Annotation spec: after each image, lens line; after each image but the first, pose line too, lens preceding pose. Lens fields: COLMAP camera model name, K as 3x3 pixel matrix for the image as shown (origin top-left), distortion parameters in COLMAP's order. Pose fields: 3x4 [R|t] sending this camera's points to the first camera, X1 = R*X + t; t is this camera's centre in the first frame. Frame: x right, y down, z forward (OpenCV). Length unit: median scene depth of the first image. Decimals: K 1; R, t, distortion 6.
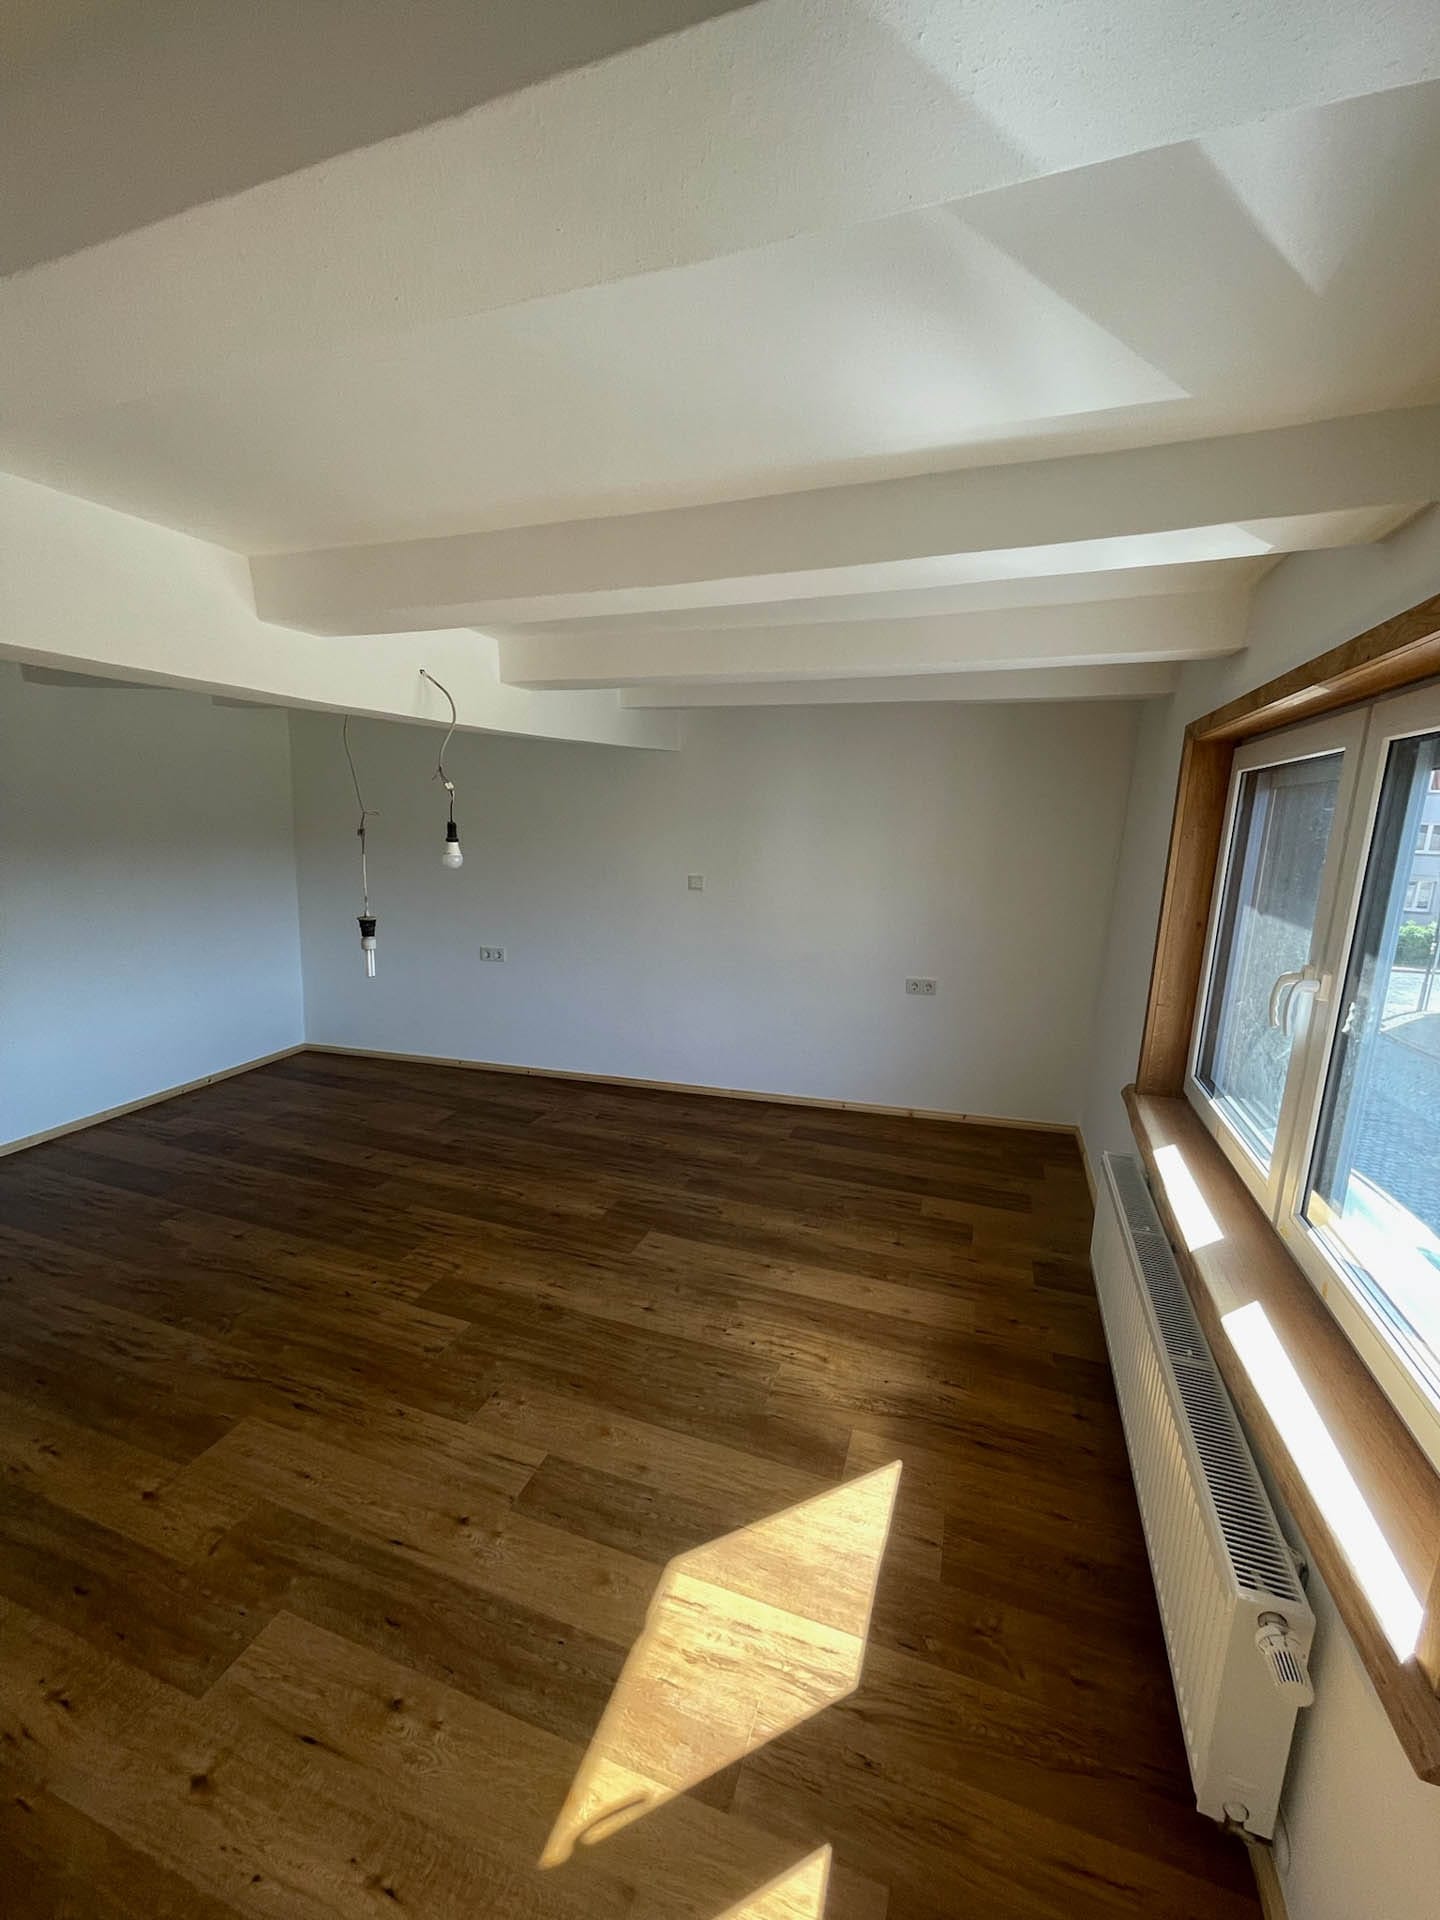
lens RADIAL K [[766.3, 0, 720.0], [0, 766.3, 960.0], [0, 0, 1]] dist [-0.001439, -0.000135]
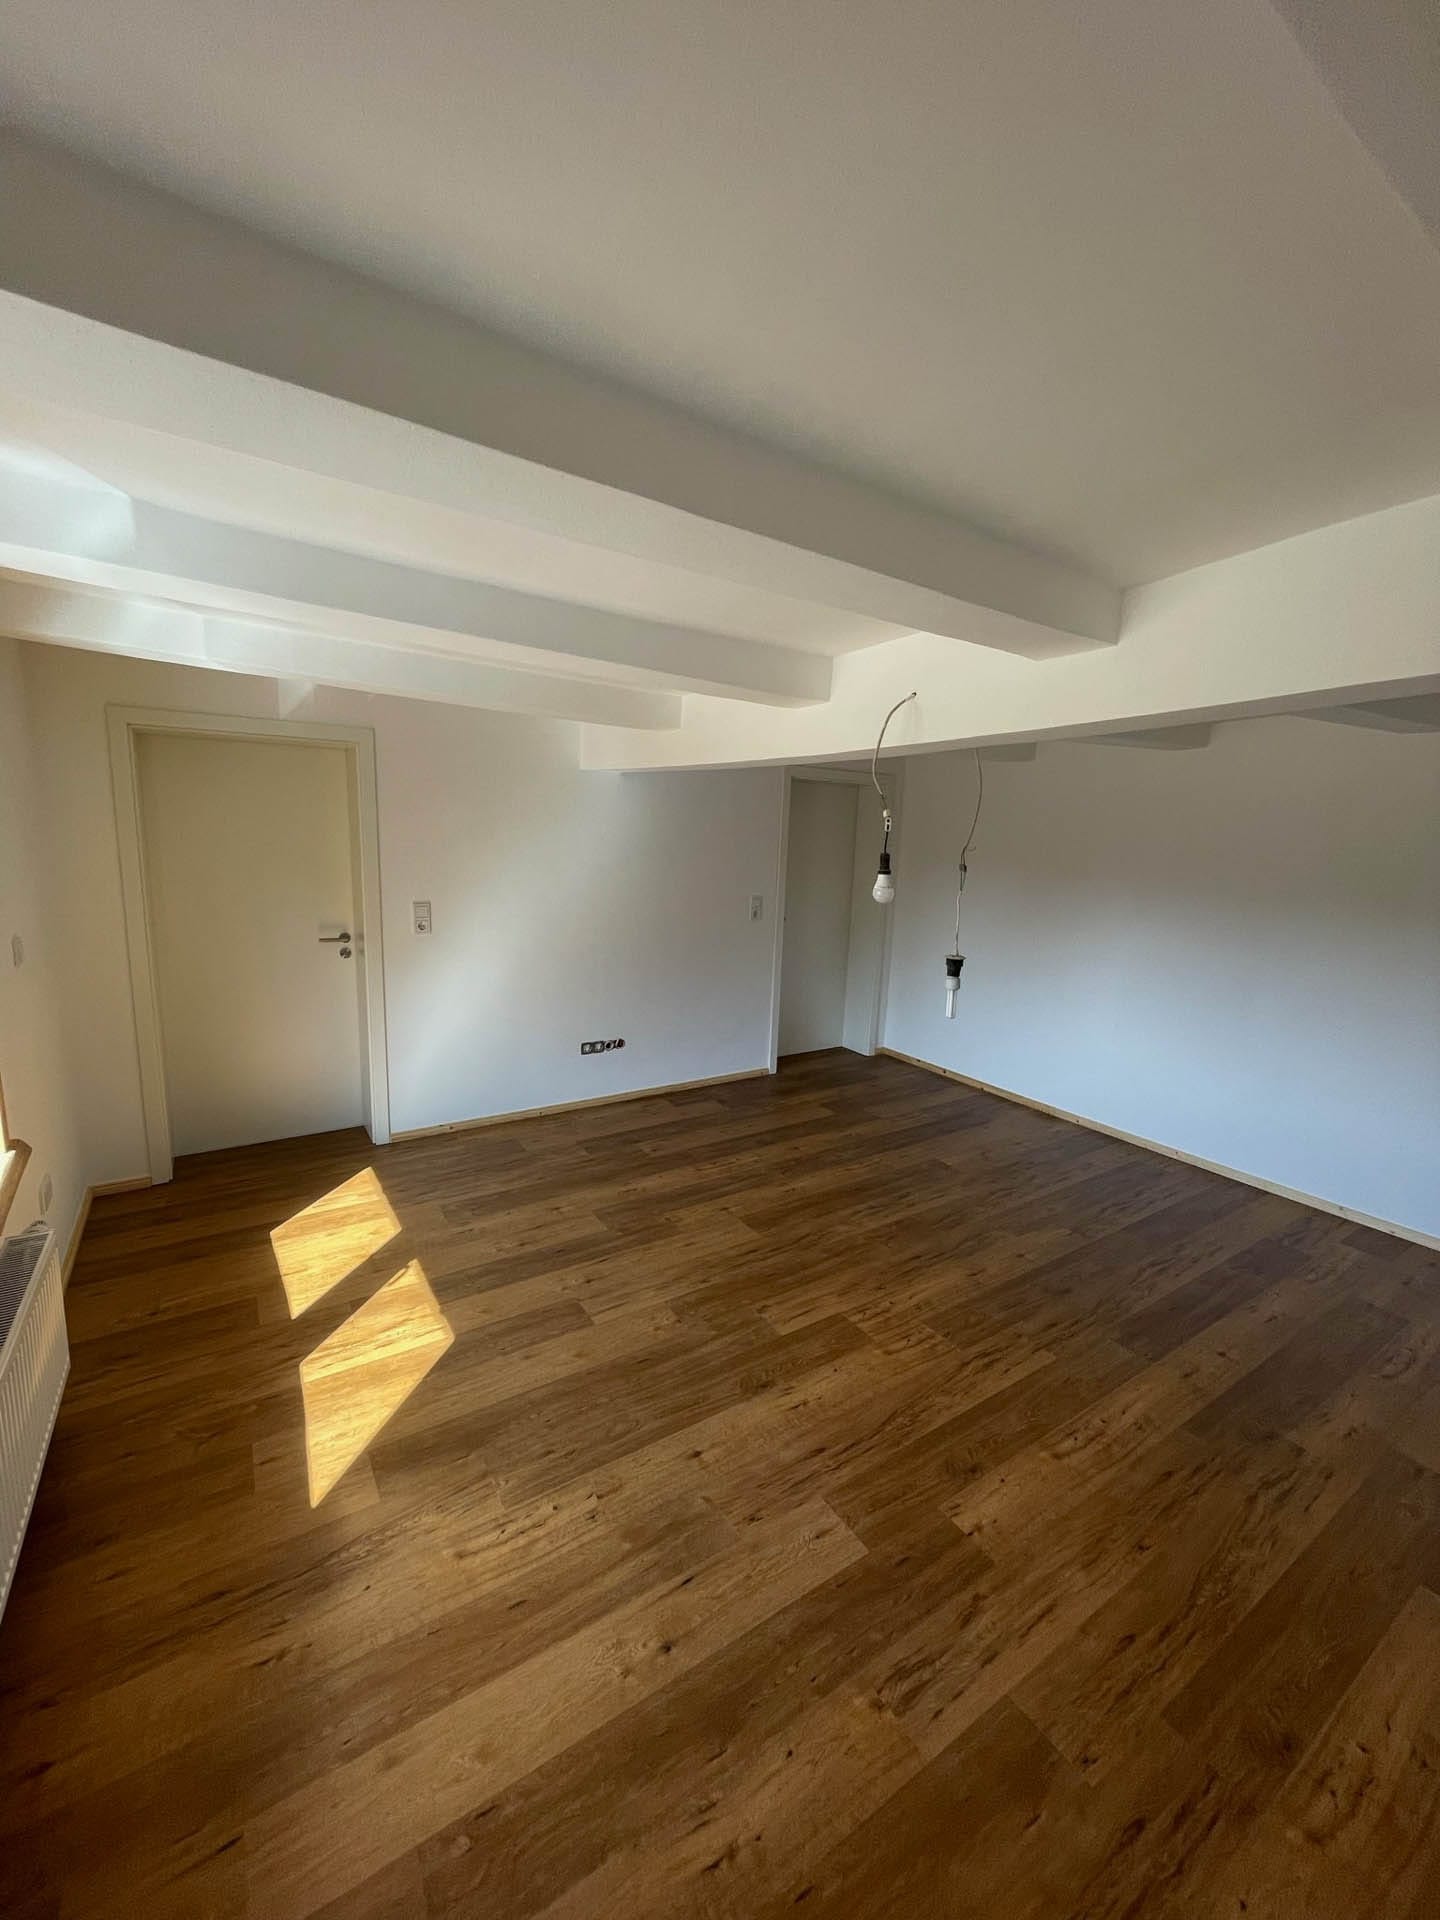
lens RADIAL K [[766.3, 0, 720.0], [0, 766.3, 960.0], [0, 0, 1]] dist [-0.001439, -0.000135]
pose [[-0.604070, 0.084006, -0.792491, 0.517230], [-0.201758, 0.945912, 0.254057, -0.254444], [0.770969, 0.313359, -0.554448, 1.409931]]
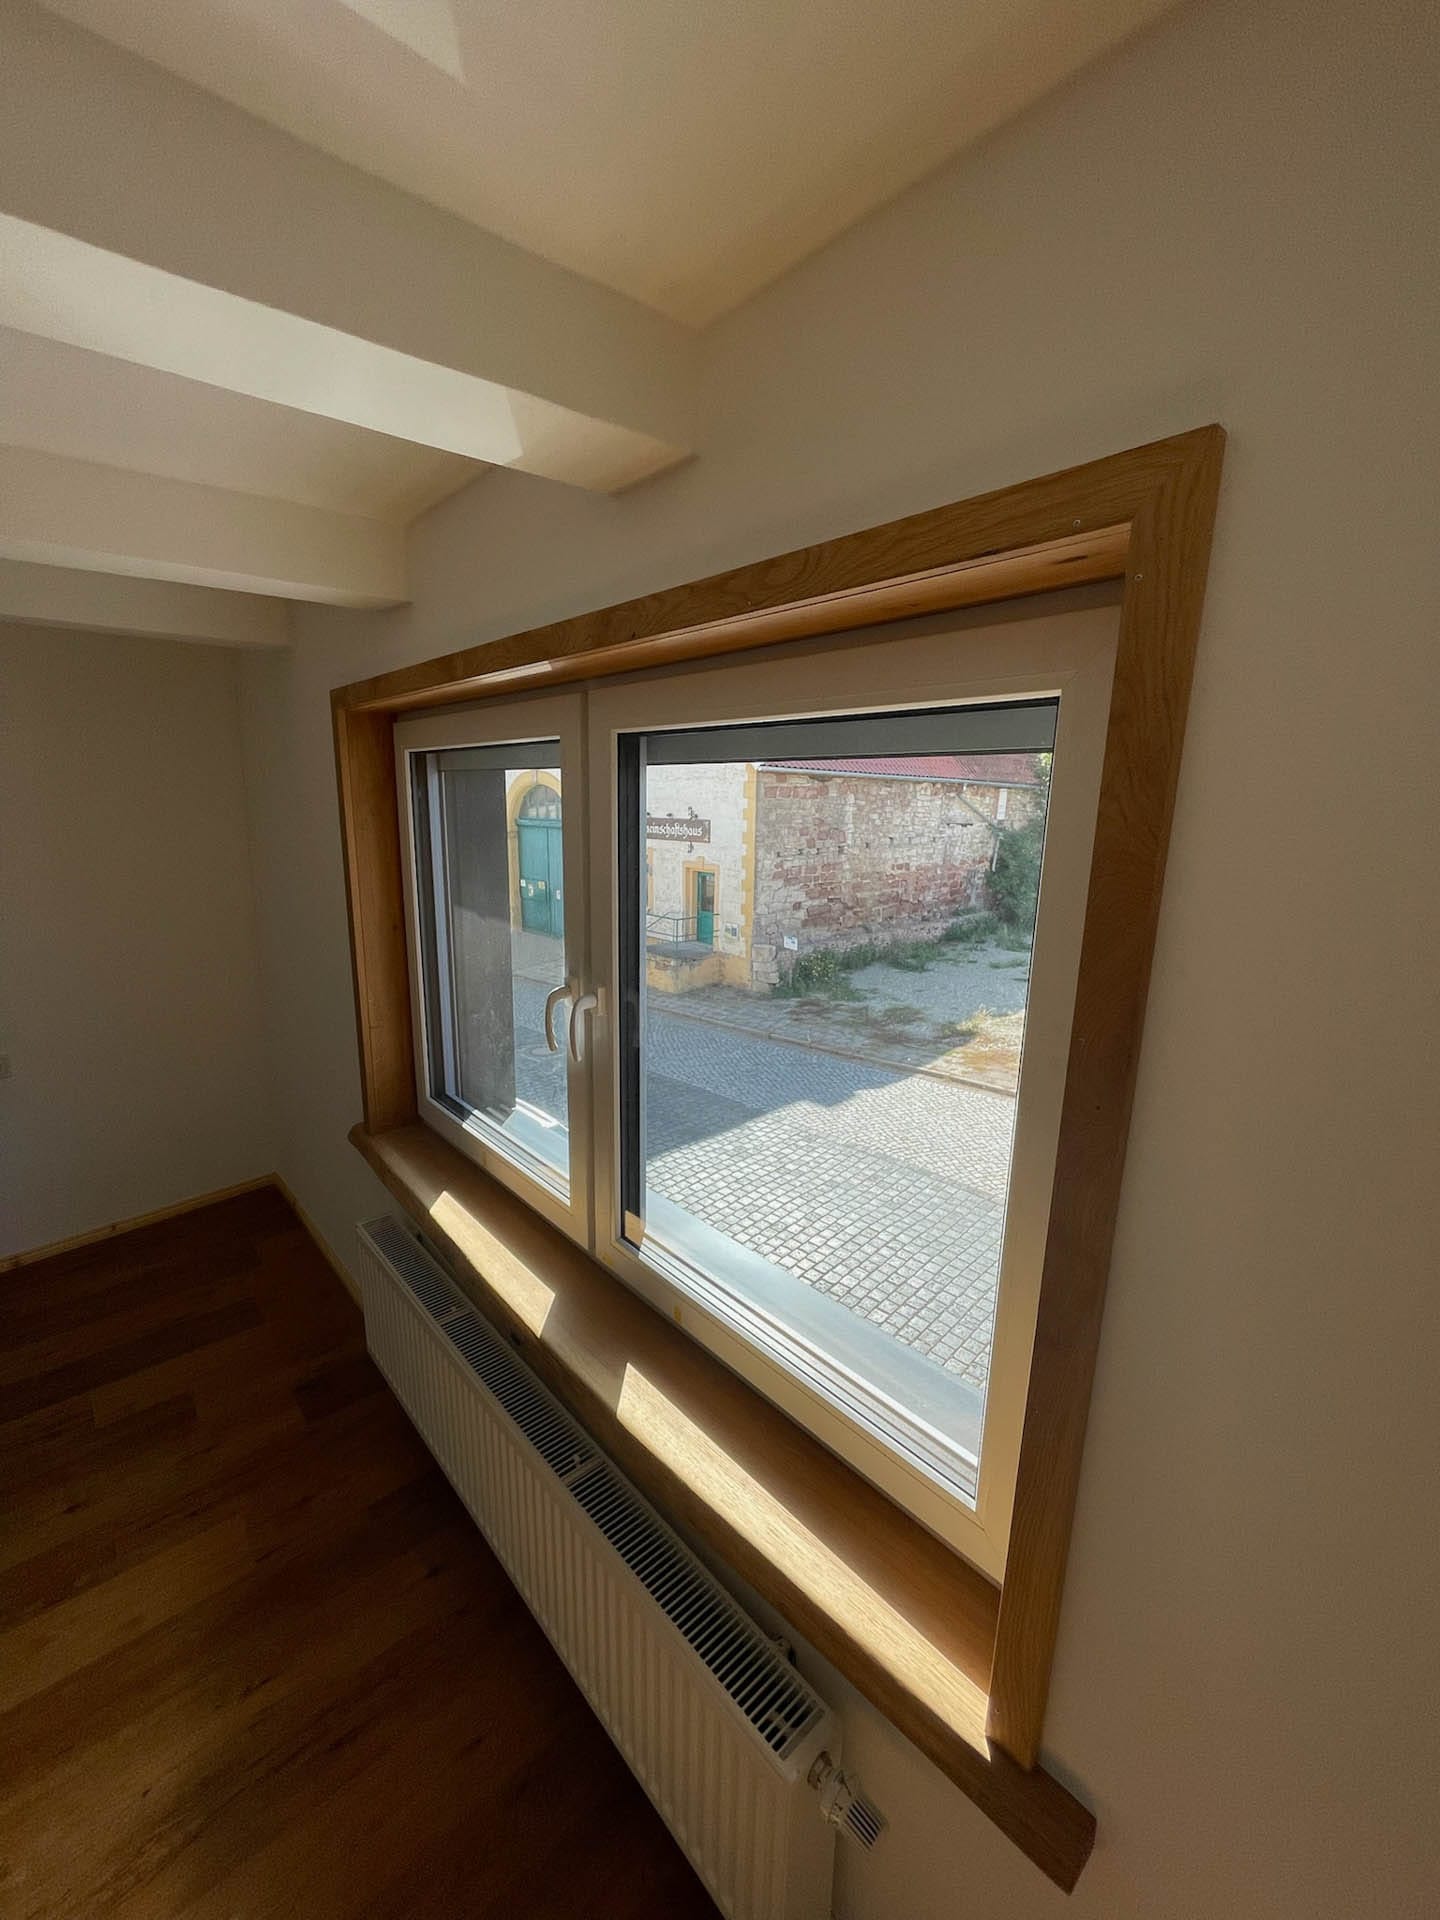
lens RADIAL K [[766.3, 0, 720.0], [0, 766.3, 960.0], [0, 0, 1]] dist [-0.001439, -0.000135]
pose [[0.470391, -0.206833, 0.857877, 0.051965], [0.164366, 0.975668, 0.145107, -0.079932], [-0.867016, 0.072749, 0.492942, 0.272935]]
